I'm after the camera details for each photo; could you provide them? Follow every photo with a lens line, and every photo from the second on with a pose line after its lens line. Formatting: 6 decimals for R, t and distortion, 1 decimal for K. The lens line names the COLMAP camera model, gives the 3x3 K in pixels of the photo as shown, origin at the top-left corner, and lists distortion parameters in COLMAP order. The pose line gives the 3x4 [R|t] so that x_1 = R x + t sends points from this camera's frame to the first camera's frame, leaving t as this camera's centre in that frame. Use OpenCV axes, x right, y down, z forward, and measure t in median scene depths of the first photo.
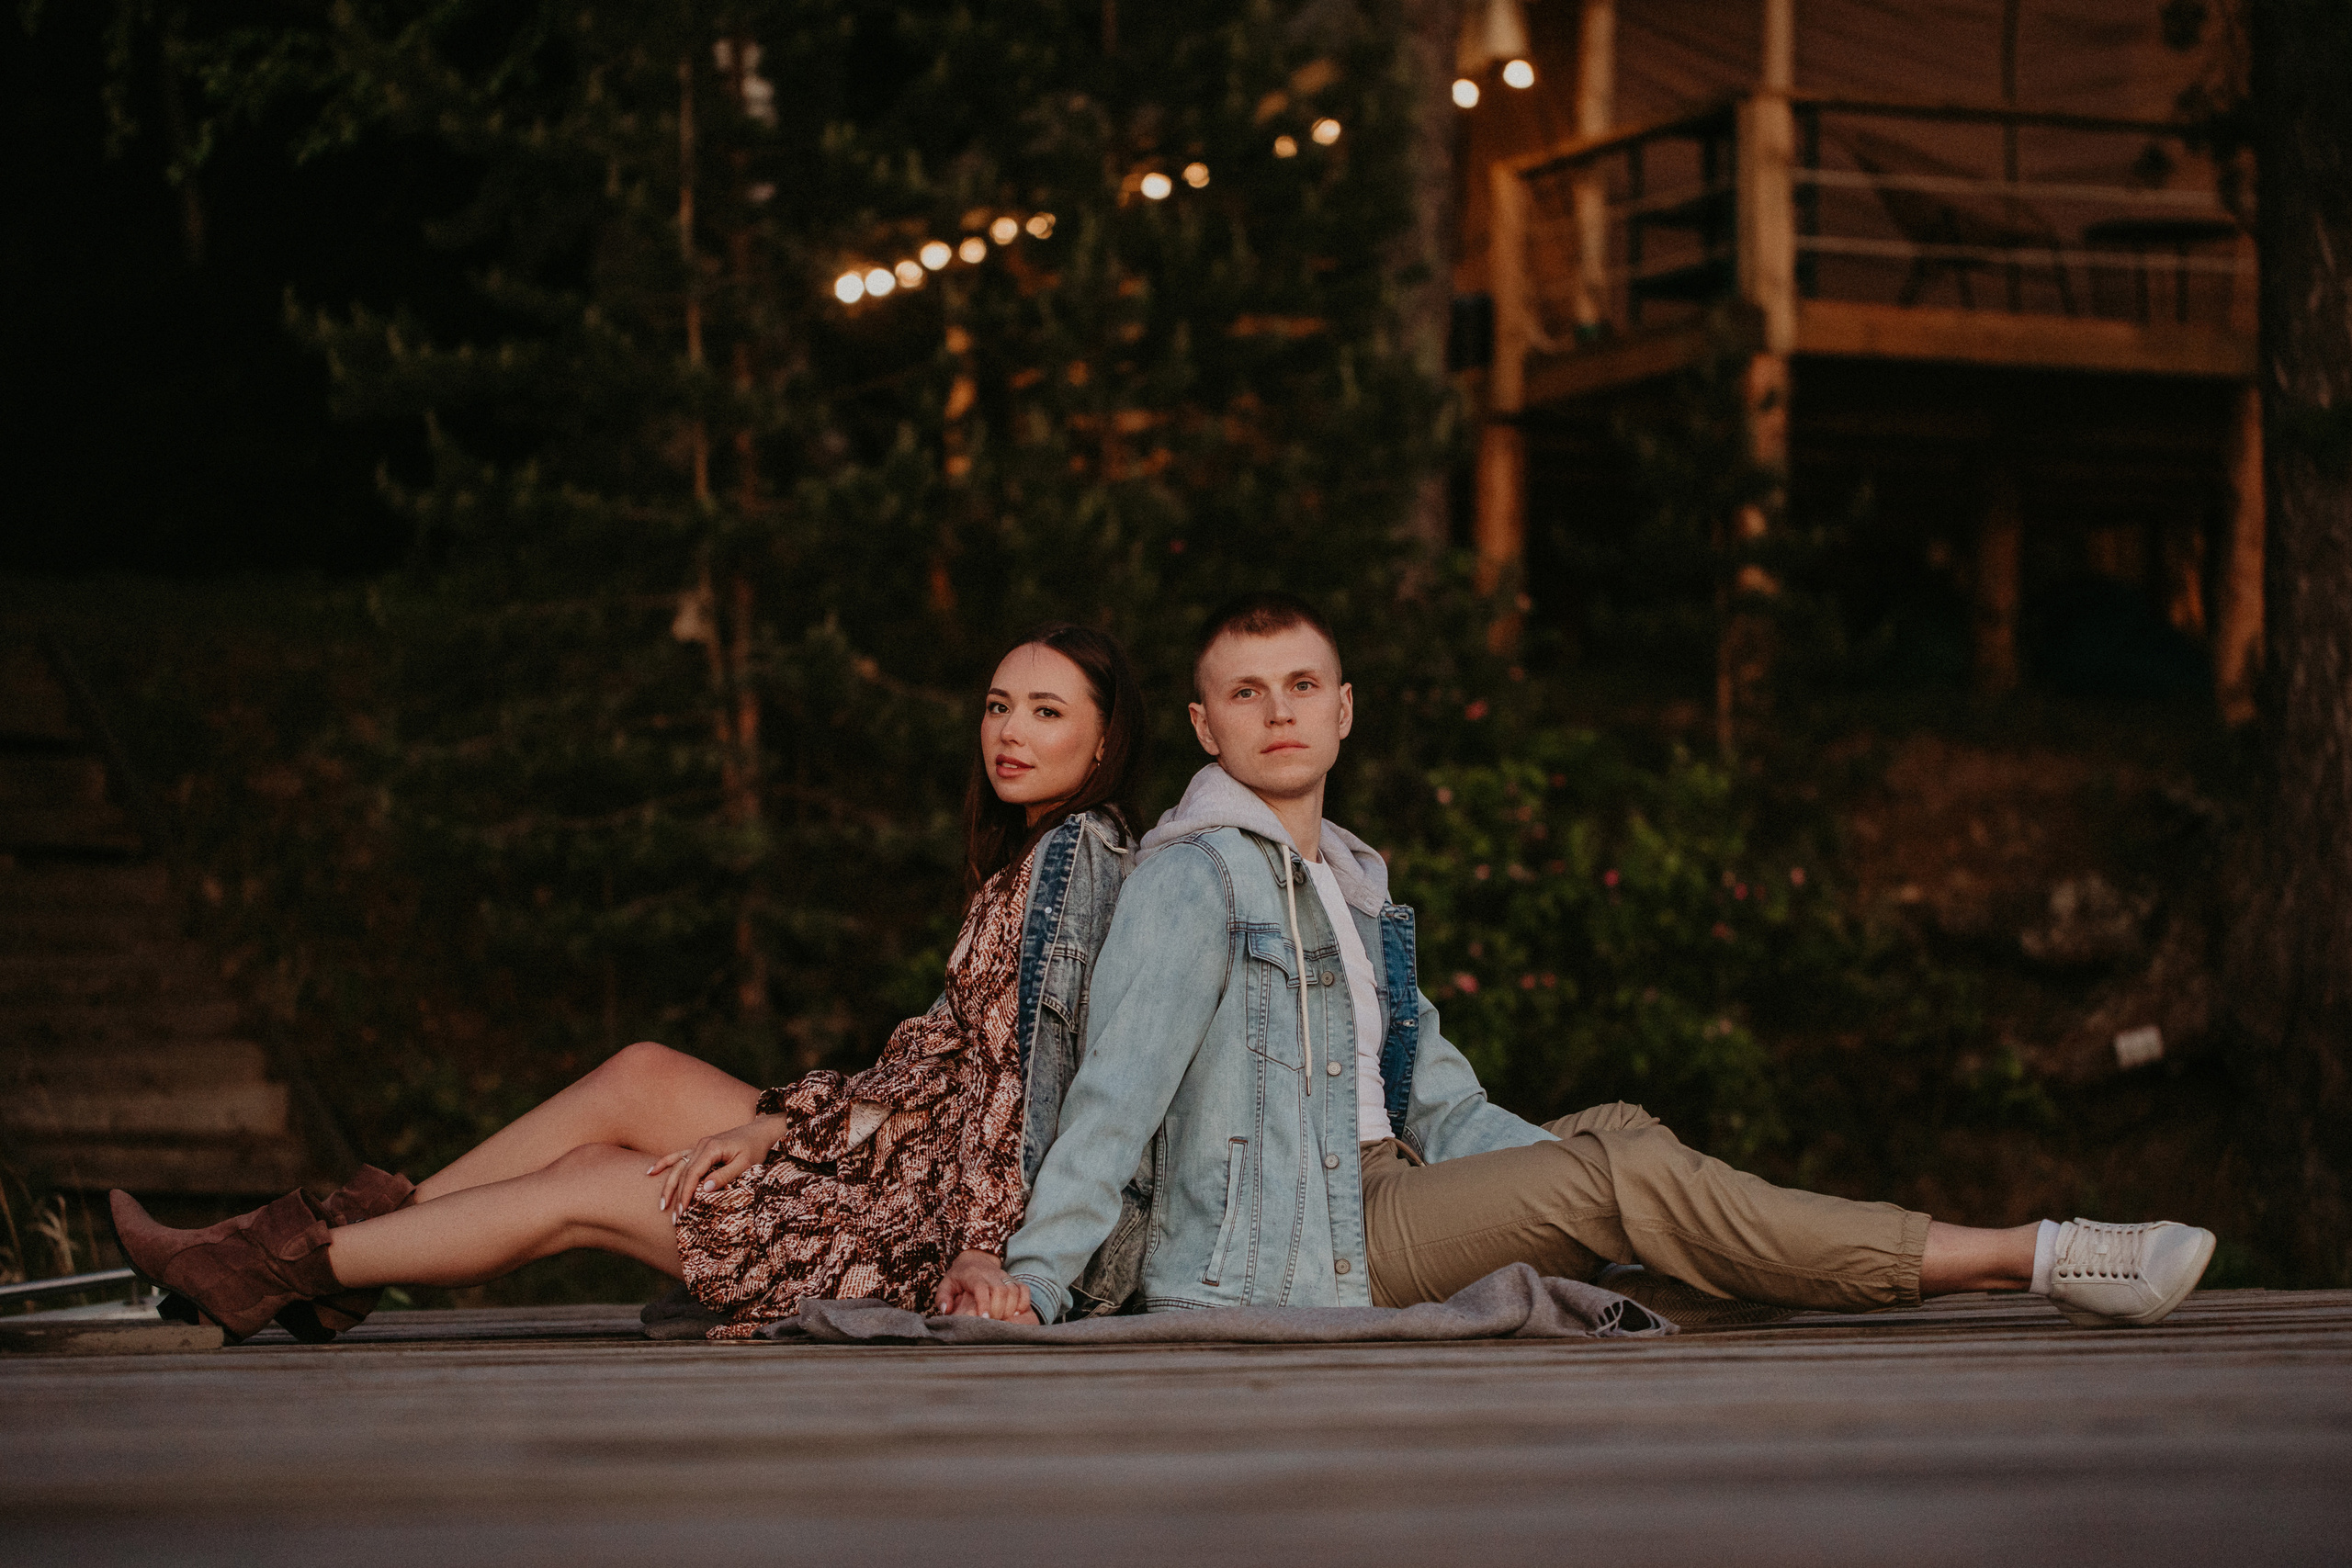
lens RADIAL K [[6788.8, 0, 1176.0], [0, 6788.8, 784.0], [0, 0, 1]] dist [0.027658, 1.113863]
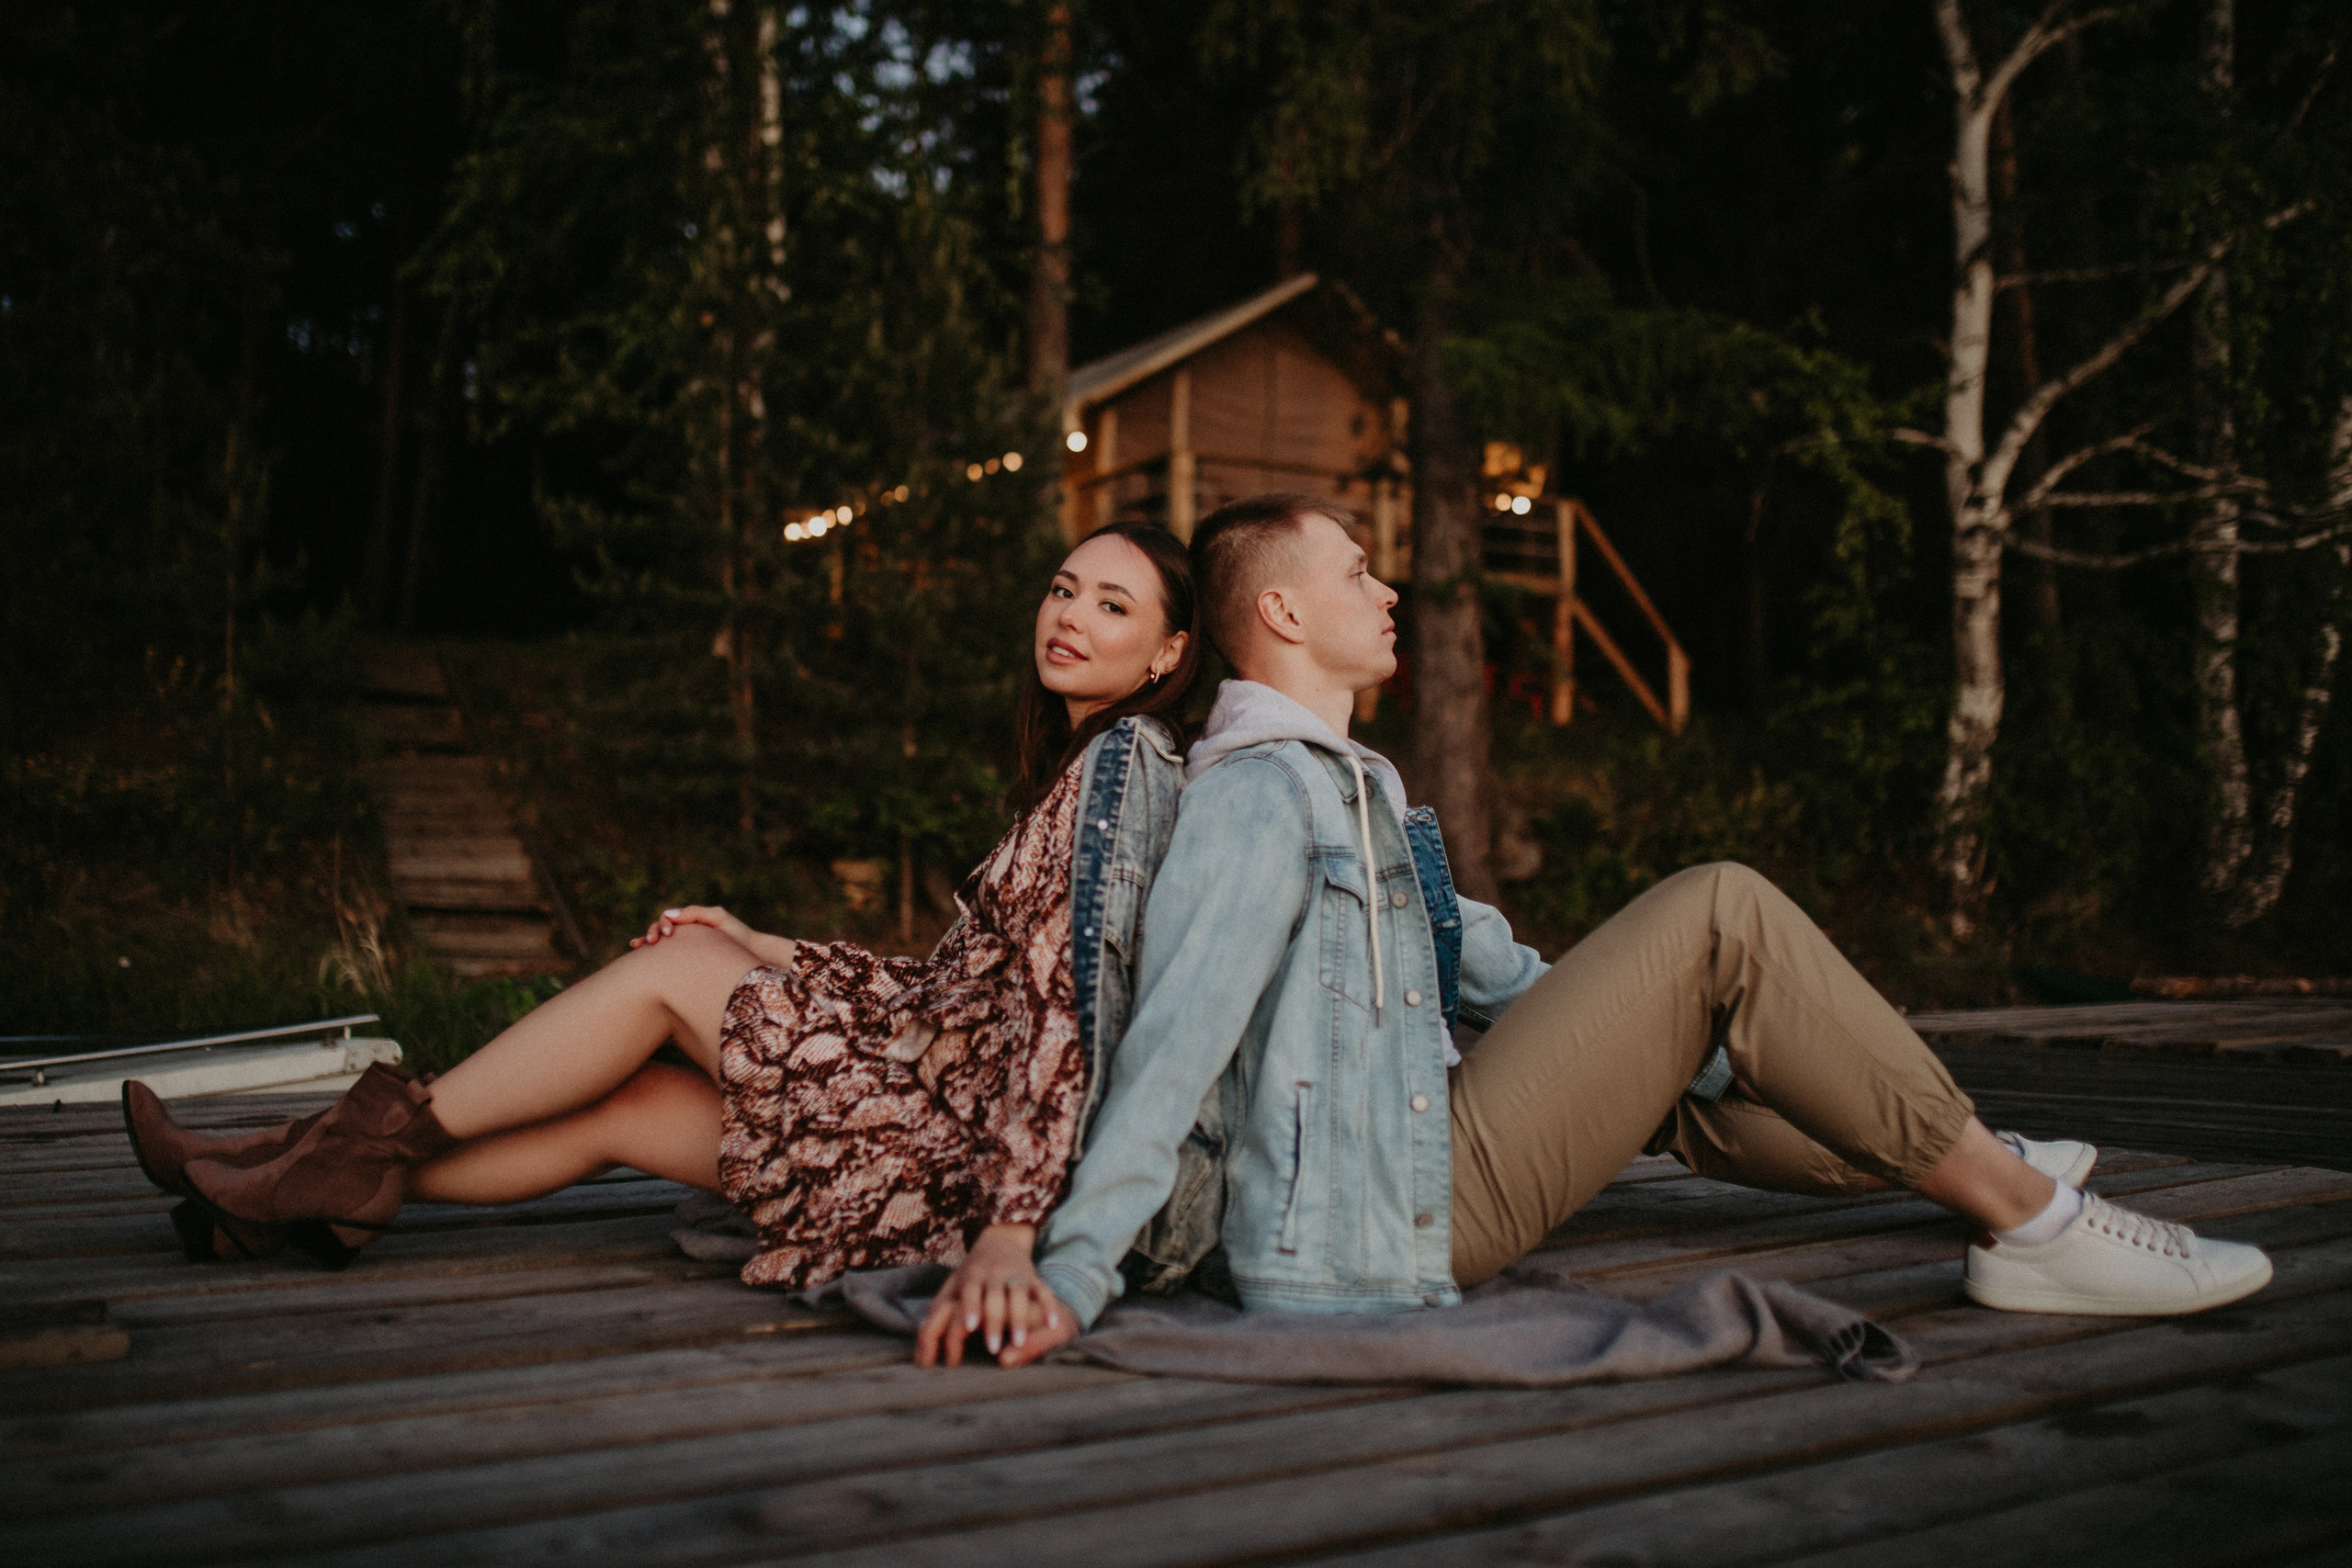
lens RADIAL K [[2228.9, 0, 1176.0], [0, 2228.9, 784.0], [0, 0, 1]] dist [-0.073394, 0.117737]
pose [[0.991277, 0.024912, 0.129419, -0.046915], [-0.027344, 0.999481, 0.017048, 0.007801], [-0.128927, -0.020438, 0.991443, 0.703667]]
